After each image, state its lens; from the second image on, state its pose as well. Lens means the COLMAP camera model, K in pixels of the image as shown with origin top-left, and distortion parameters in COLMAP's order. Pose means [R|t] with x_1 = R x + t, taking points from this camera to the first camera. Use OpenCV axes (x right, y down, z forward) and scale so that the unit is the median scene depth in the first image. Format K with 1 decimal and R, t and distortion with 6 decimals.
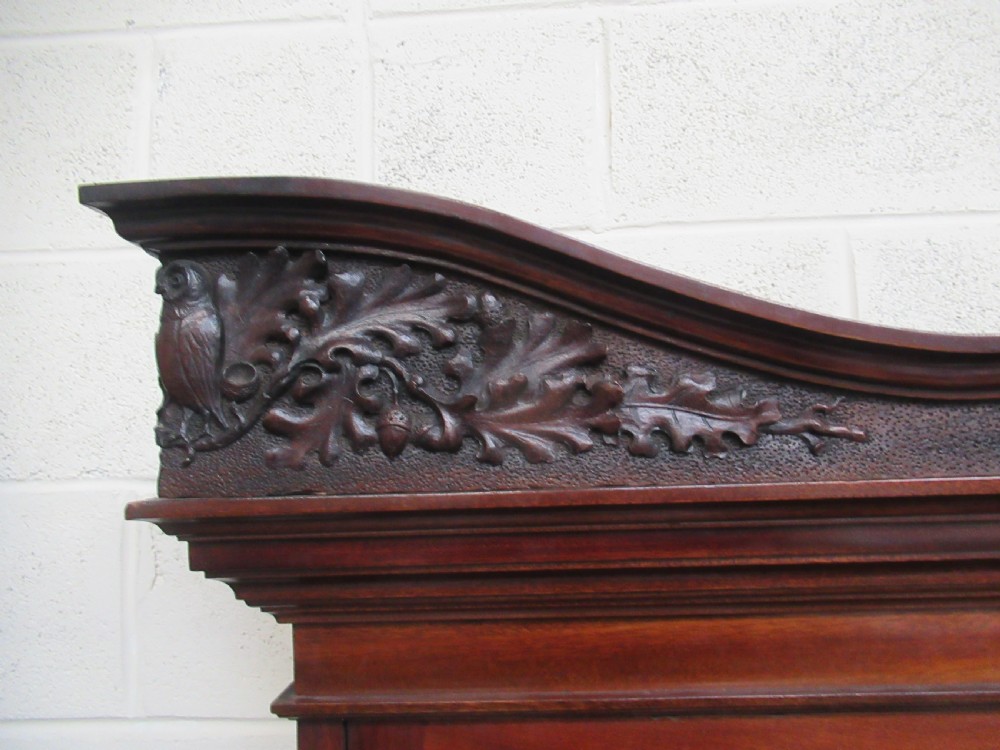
lens RADIAL K [[755.6, 0, 500.0], [0, 755.6, 375.0], [0, 0, 1]] dist [0.002476, -0.002438]
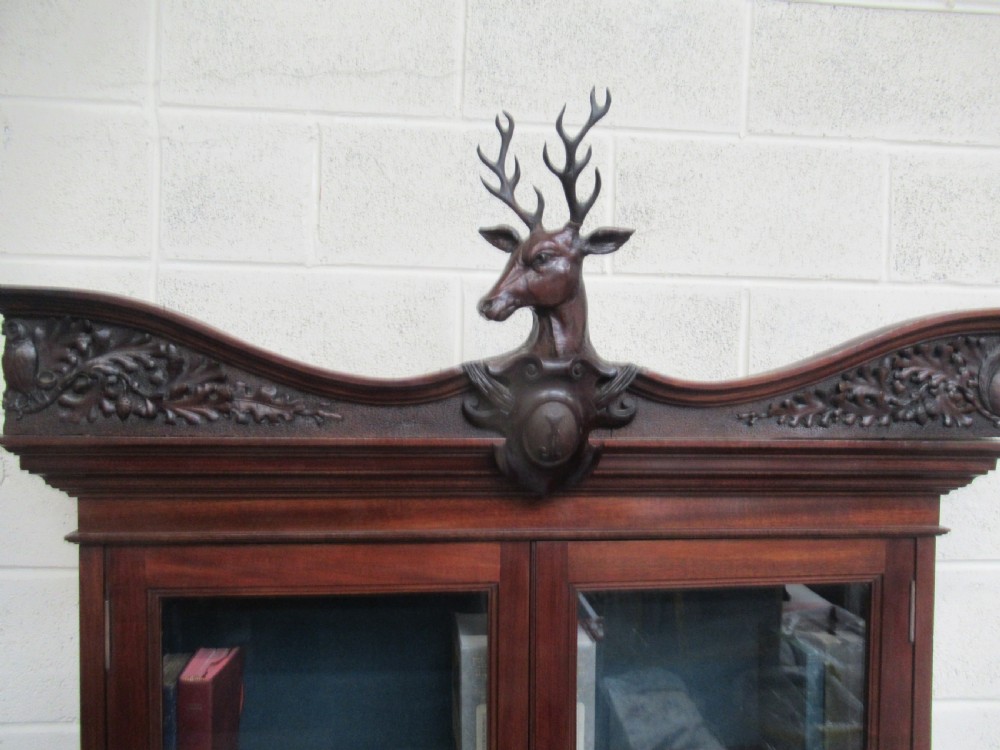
lens RADIAL K [[760.8, 0, 477.5], [0, 760.8, 375.4], [0, 0, 1]] dist [0.009474, 0.012328]
pose [[0.991359, 0.040843, 0.124656, 0.564127], [-0.053213, 0.993805, 0.097574, -0.273293], [-0.119899, -0.103364, 0.987391, -1.202348]]
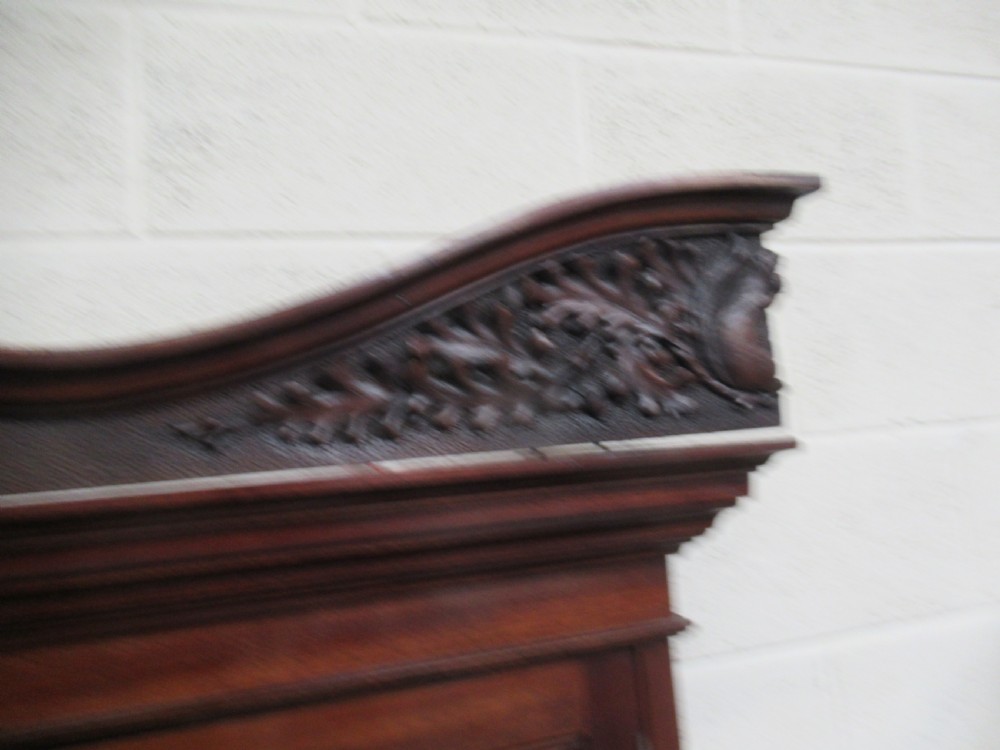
lens RADIAL K [[760.8, 0, 477.5], [0, 760.8, 375.4], [0, 0, 1]] dist [0.009474, 0.012328]
pose [[0.952844, -0.021072, 0.302727, 1.702653], [0.030116, 0.999228, -0.025236, -0.004574], [-0.301961, 0.033162, 0.952743, -0.094259]]
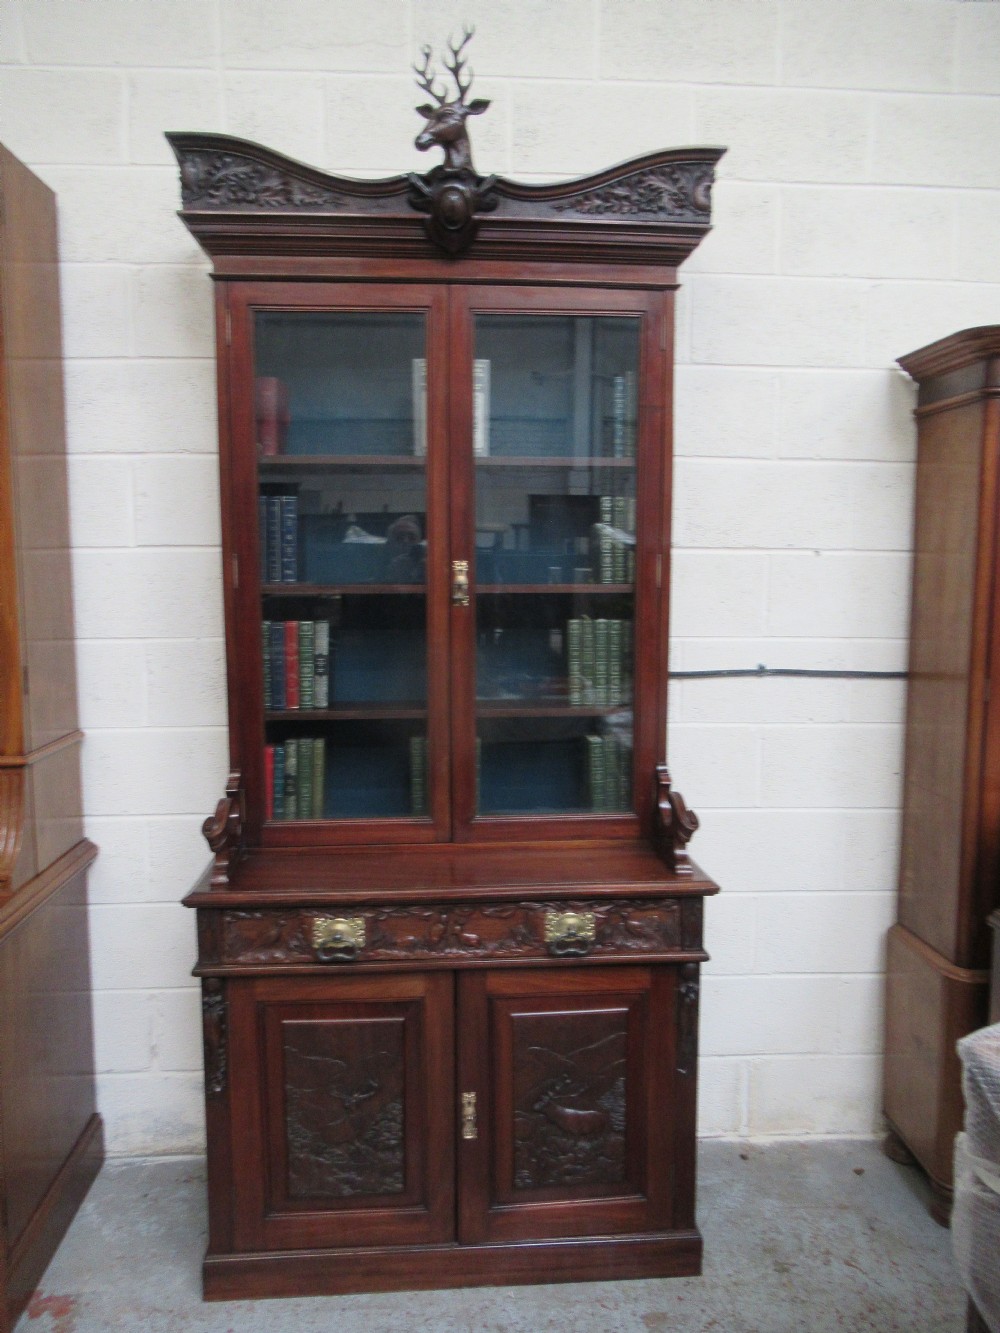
lens RADIAL K [[1014.1, 0, 474.9], [0, 1014.1, 653.0], [0, 0, 1]] dist [0.009474, 0.012328]
pose [[0.995098, 0.015639, 0.097653, 0.656662], [-0.031244, 0.986559, 0.160392, 1.624368], [-0.093832, -0.162656, 0.982211, -5.122261]]
